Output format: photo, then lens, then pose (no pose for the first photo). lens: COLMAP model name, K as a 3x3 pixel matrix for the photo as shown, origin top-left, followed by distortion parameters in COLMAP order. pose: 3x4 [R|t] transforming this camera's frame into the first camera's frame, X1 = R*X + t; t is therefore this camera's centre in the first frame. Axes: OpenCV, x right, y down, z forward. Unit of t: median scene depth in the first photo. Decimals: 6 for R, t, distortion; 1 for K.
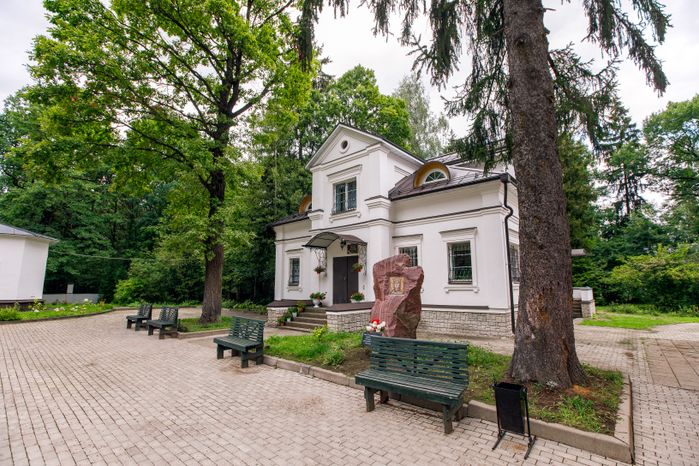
lens RADIAL K [[324.3, 0, 346.9], [0, 324.3, 233.3], [0, 0, 1]] dist [-0.032498, 0.000335]
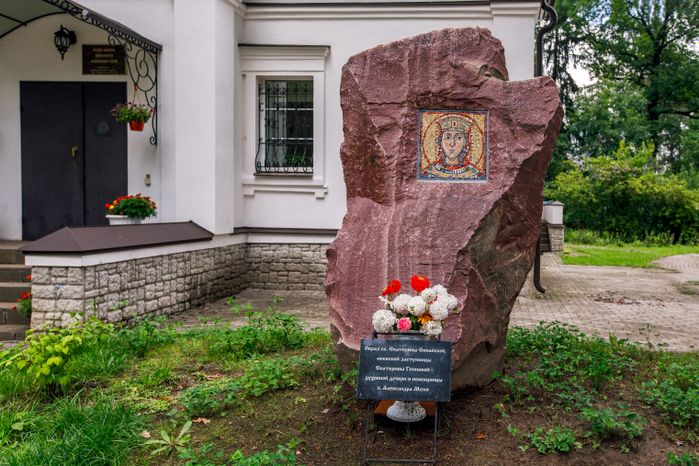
lens RADIAL K [[592.1, 0, 460.0], [0, 592.1, 216.6], [0, 0, 1]] dist [0.033639, 0.002490]
pose [[0.791622, 0.002621, 0.611006, -0.063449], [-0.115479, 0.982610, 0.145400, 0.071415], [-0.600000, -0.185660, 0.778159, 0.298966]]
